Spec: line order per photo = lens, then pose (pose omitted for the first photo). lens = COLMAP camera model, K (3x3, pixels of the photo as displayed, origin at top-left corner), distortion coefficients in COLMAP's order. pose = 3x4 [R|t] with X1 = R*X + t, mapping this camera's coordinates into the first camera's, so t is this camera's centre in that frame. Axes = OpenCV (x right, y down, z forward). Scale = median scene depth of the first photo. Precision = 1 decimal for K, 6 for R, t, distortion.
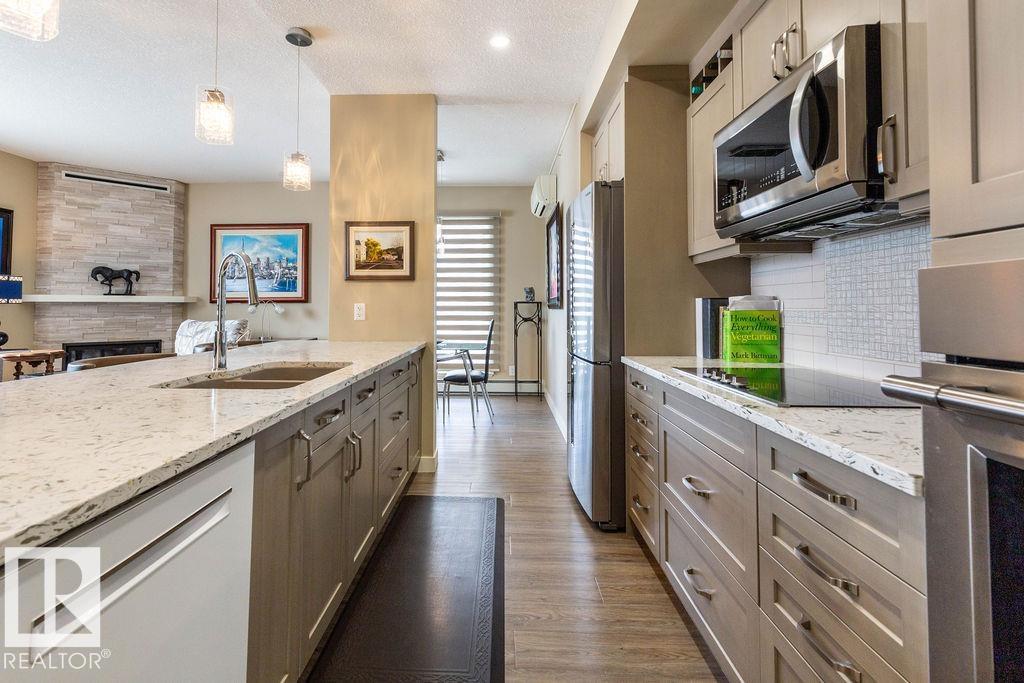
lens RADIAL K [[466.0, 0, 485.0], [0, 466.0, 292.4], [0, 0, 1]] dist [0.009800, -0.002826]
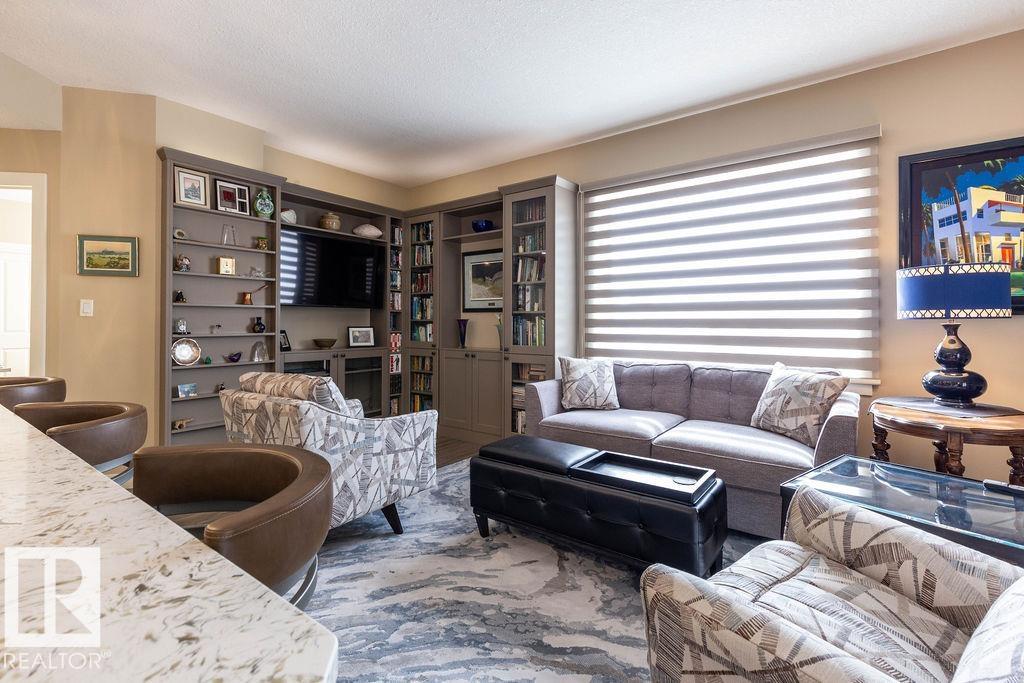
lens RADIAL K [[466.0, 0, 512.7], [0, 466.0, 317.5], [0, 0, 1]] dist [0.009800, -0.002826]
pose [[-0.570862, -0.010007, -0.820985, -0.306187], [0.022273, 0.999369, -0.027669, 0.024709], [0.820744, -0.034081, -0.570279, 0.864019]]
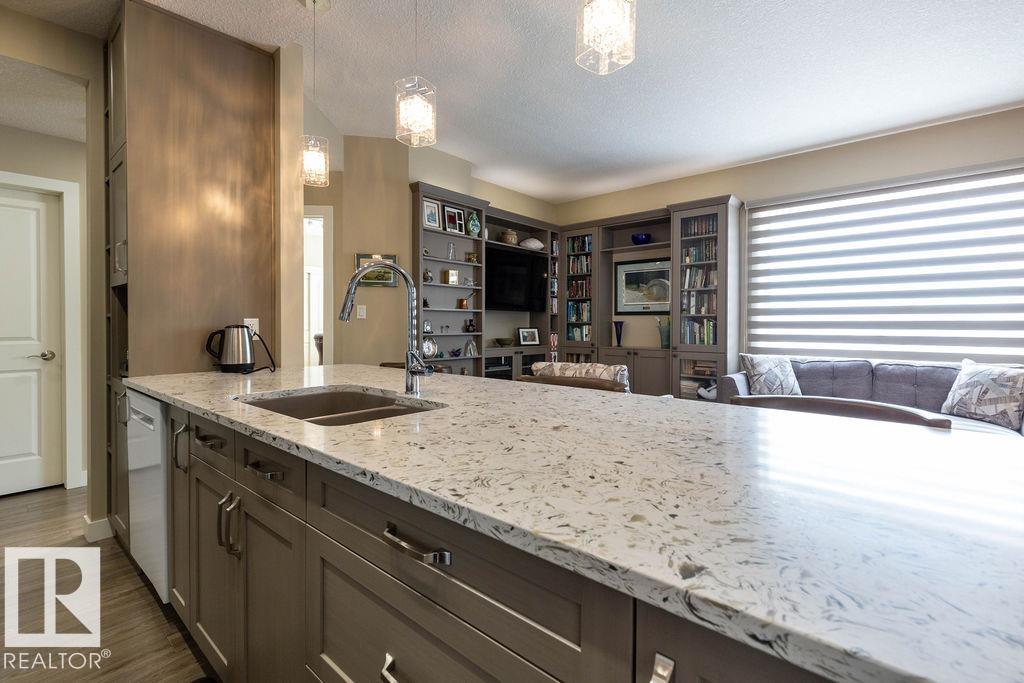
lens RADIAL K [[466.0, 0, 515.4], [0, 466.0, 327.1], [0, 0, 1]] dist [0.009800, -0.002826]
pose [[-0.635926, 0.002194, -0.771747, -0.002588], [0.019319, 0.999728, -0.013077, 0.022139], [0.771509, -0.023225, -0.635795, 0.714113]]
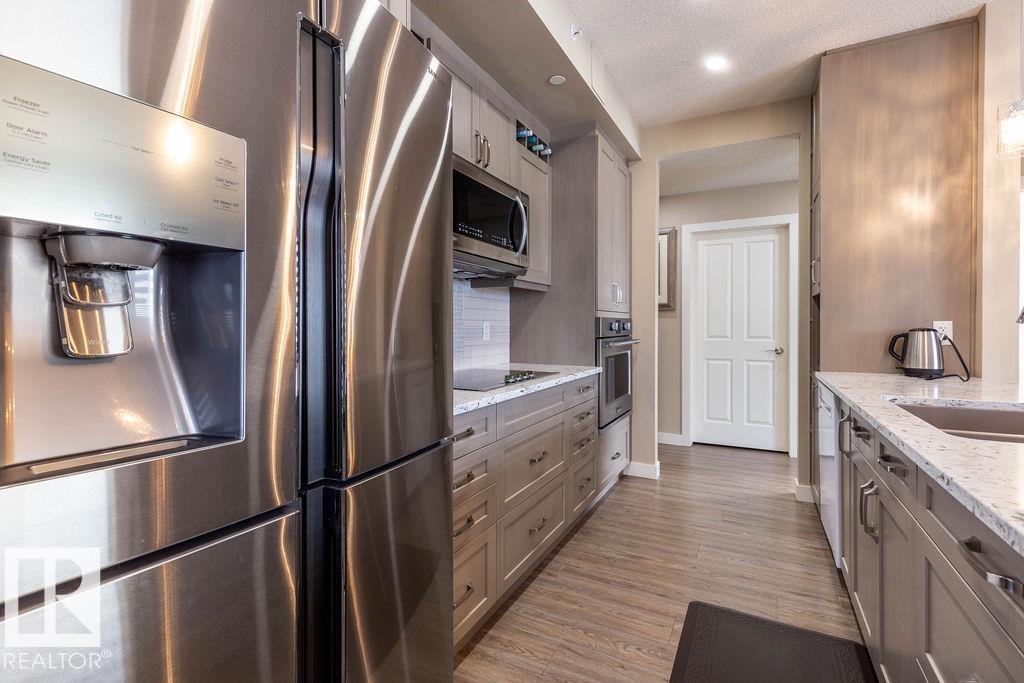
lens RADIAL K [[466.0, 0, 518.7], [0, 466.0, 329.2], [0, 0, 1]] dist [0.009800, -0.002826]
pose [[-0.905585, -0.004780, 0.424138, -0.029666], [-0.013420, 0.999759, -0.017386, 0.022785], [-0.423952, -0.021436, -0.905431, 0.784540]]
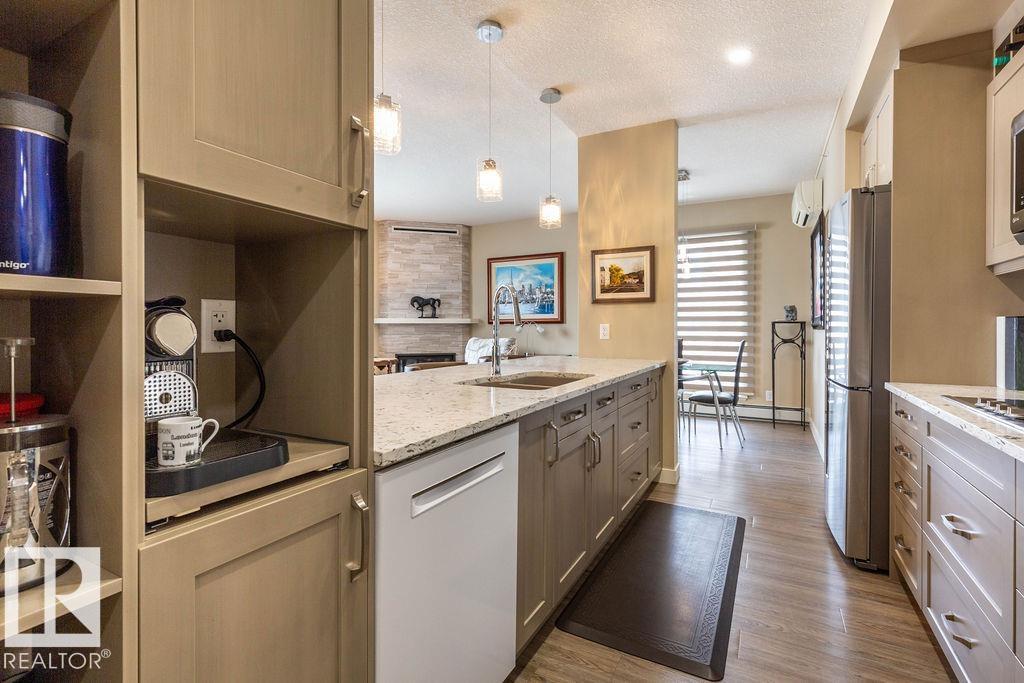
lens RADIAL K [[466.0, 0, 525.6], [0, 466.0, 329.1], [0, 0, 1]] dist [0.009800, -0.002826]
pose [[0.900282, 0.001761, -0.435303, 0.034039], [0.013726, 0.999380, 0.032431, -0.001993], [0.435090, -0.035172, 0.899700, -0.060618]]
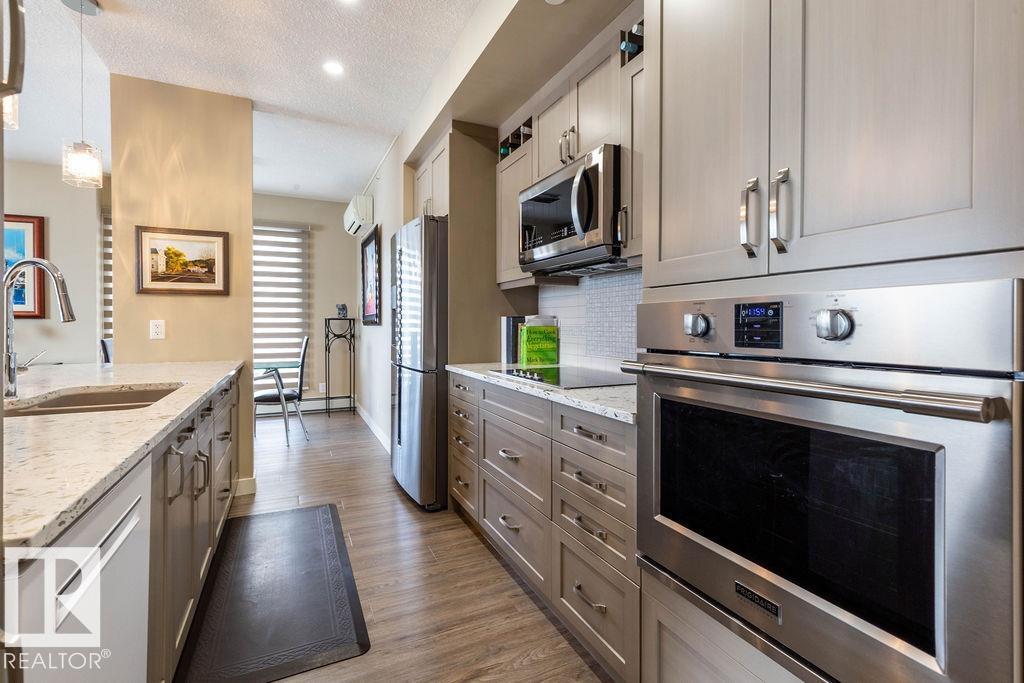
lens RADIAL K [[466.0, 0, 500.2], [0, 466.0, 324.5], [0, 0, 1]] dist [0.009800, -0.002826]
pose [[0.892233, -0.002742, 0.451568, -0.067969], [-0.012824, 0.999424, 0.031405, -0.003212], [-0.451394, -0.033811, 0.891684, -0.070229]]
